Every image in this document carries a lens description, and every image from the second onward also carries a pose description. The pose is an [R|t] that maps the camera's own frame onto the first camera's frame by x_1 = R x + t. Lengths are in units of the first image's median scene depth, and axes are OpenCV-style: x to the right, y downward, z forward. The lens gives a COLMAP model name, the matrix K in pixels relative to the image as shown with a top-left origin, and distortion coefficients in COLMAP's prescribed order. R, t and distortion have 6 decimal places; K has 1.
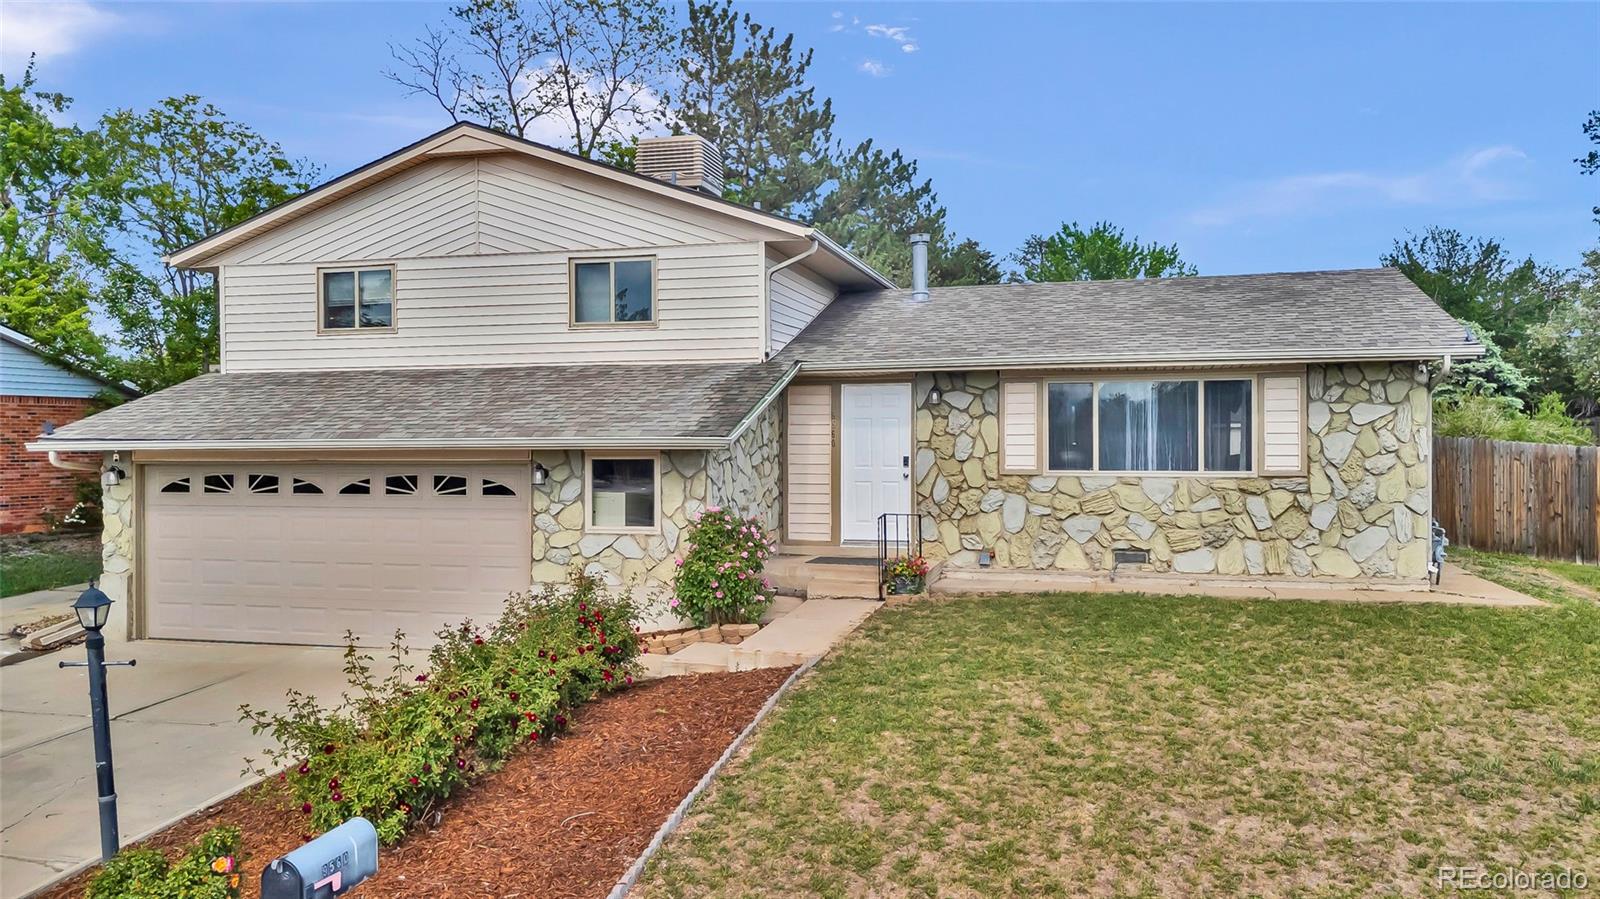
lens RADIAL K [[1172.9, 0, 800.0], [0, 1172.9, 449.5], [0, 0, 1]] dist [0.075704, -0.071228]
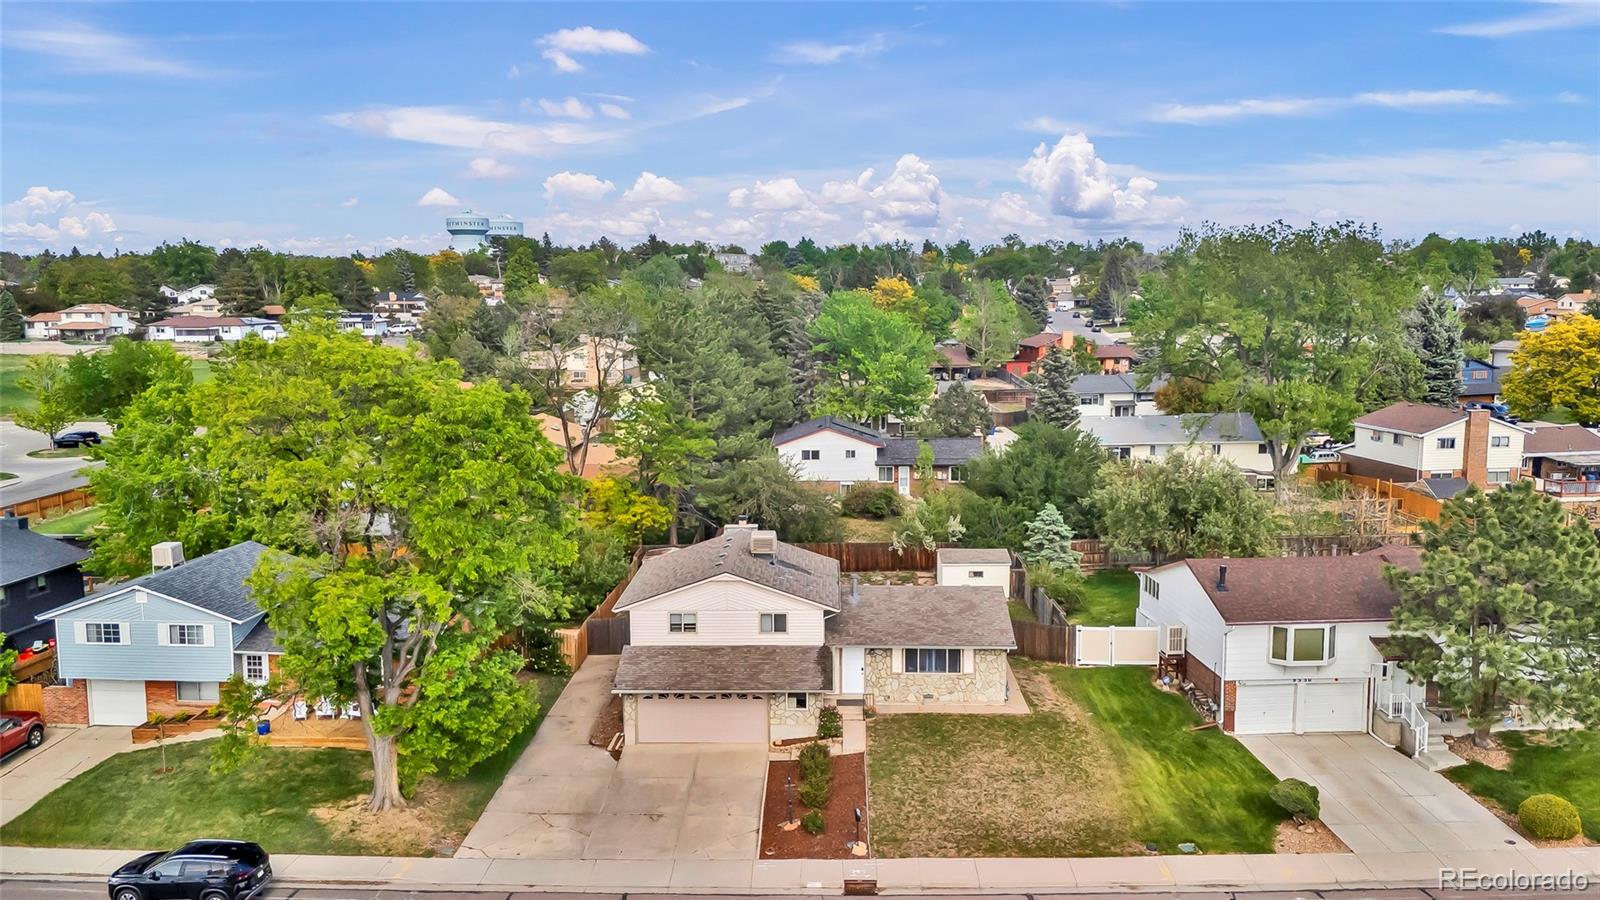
lens RADIAL K [[1154.2, 0, 804.9], [0, 1154.2, 451.2], [0, 0, 1]] dist [0.072566, -0.065283]
pose [[0.971887, -0.029604, 0.233577, -0.880273], [0.002054, 0.993092, 0.117319, -1.068530], [-0.235437, -0.113541, 0.965235, -2.208754]]
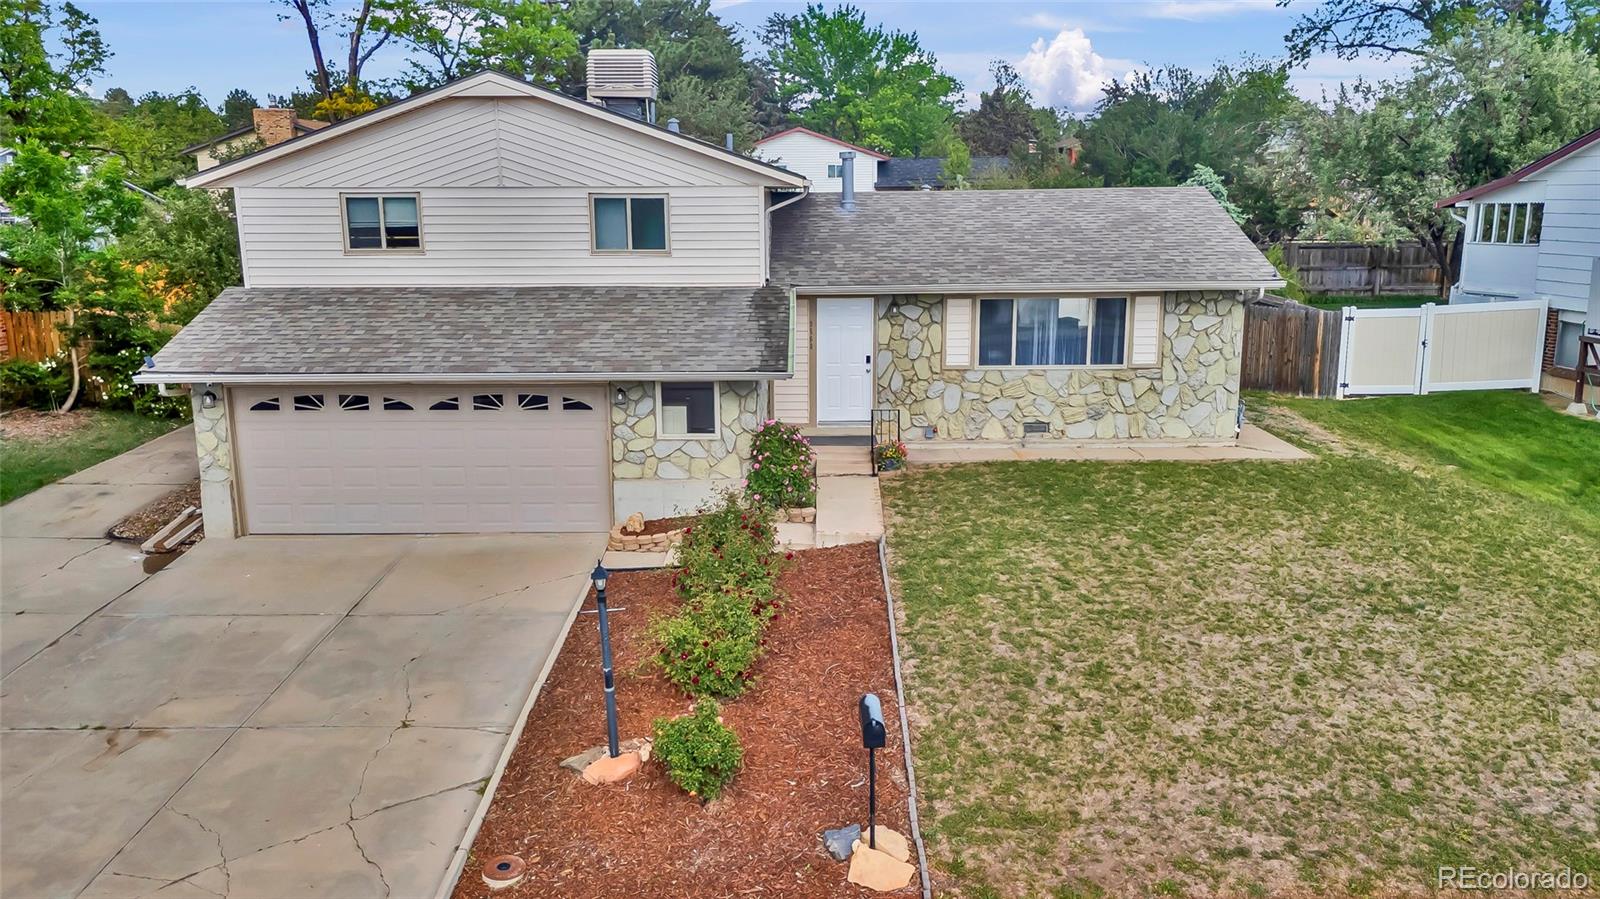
lens RADIAL K [[1205.0, 0, 800.0], [0, 1205.0, 449.5], [0, 0, 1]] dist [0.118000, -0.215407]
pose [[0.969306, -0.053524, 0.239959, -0.330552], [0.006029, 0.980896, 0.194440, -0.163495], [-0.245782, -0.187025, 0.951111, -0.271415]]
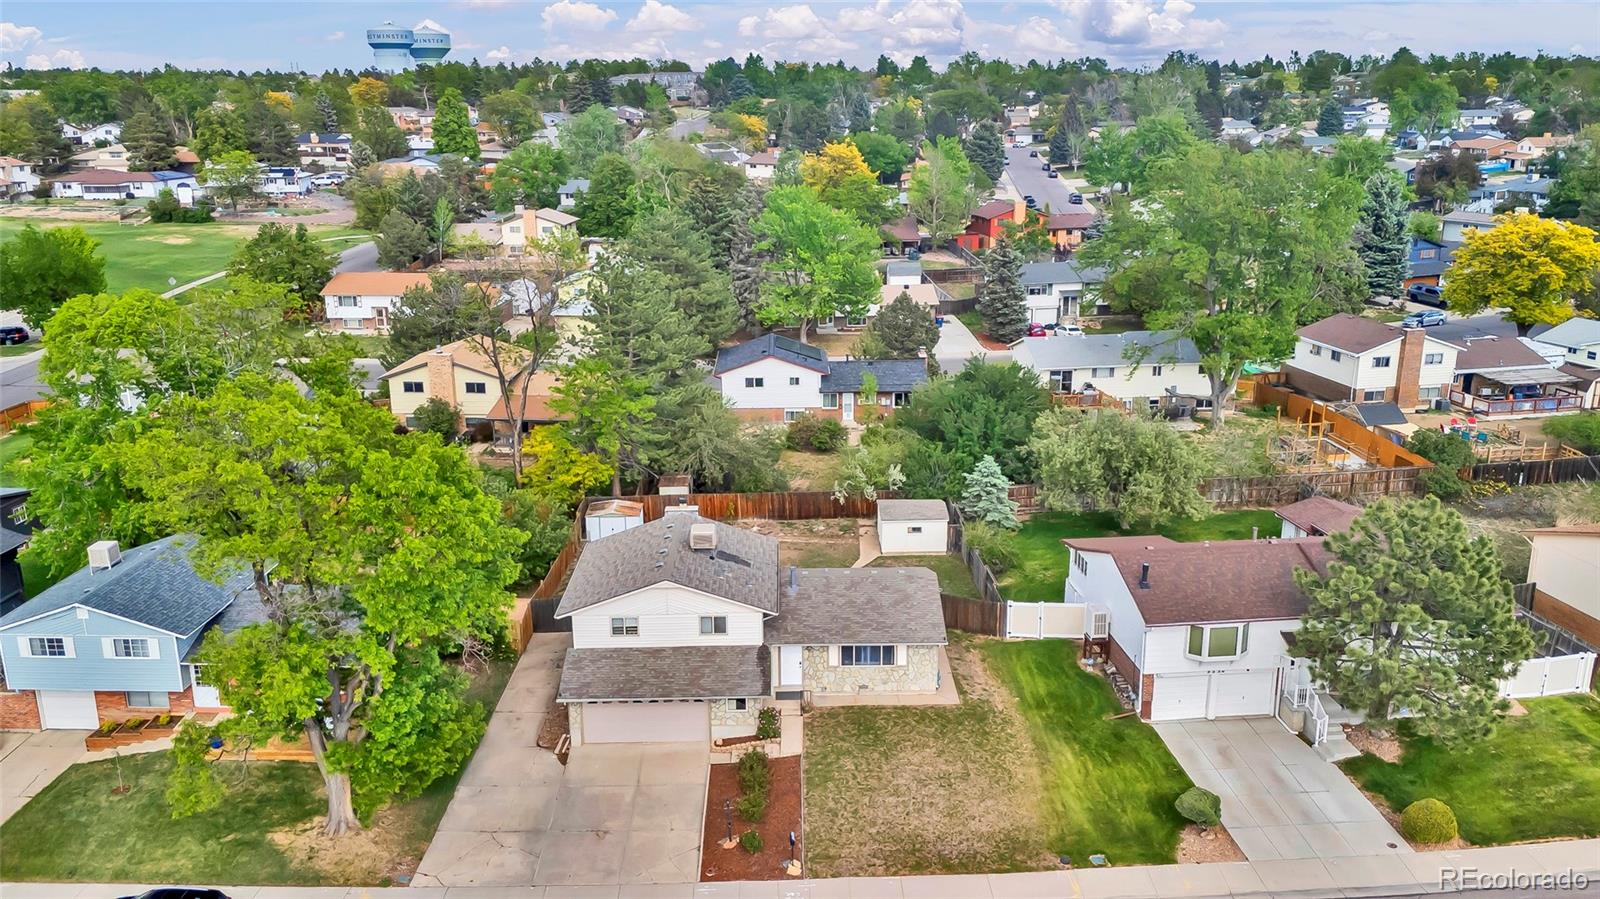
lens RADIAL K [[1172.9, 0, 800.0], [0, 1172.9, 449.5], [0, 0, 1]] dist [0.075704, -0.071228]
pose [[0.962319, -0.074628, 0.261483, -0.827885], [0.005220, 0.966496, 0.256629, -1.603780], [-0.271874, -0.245594, 0.930467, -2.213436]]
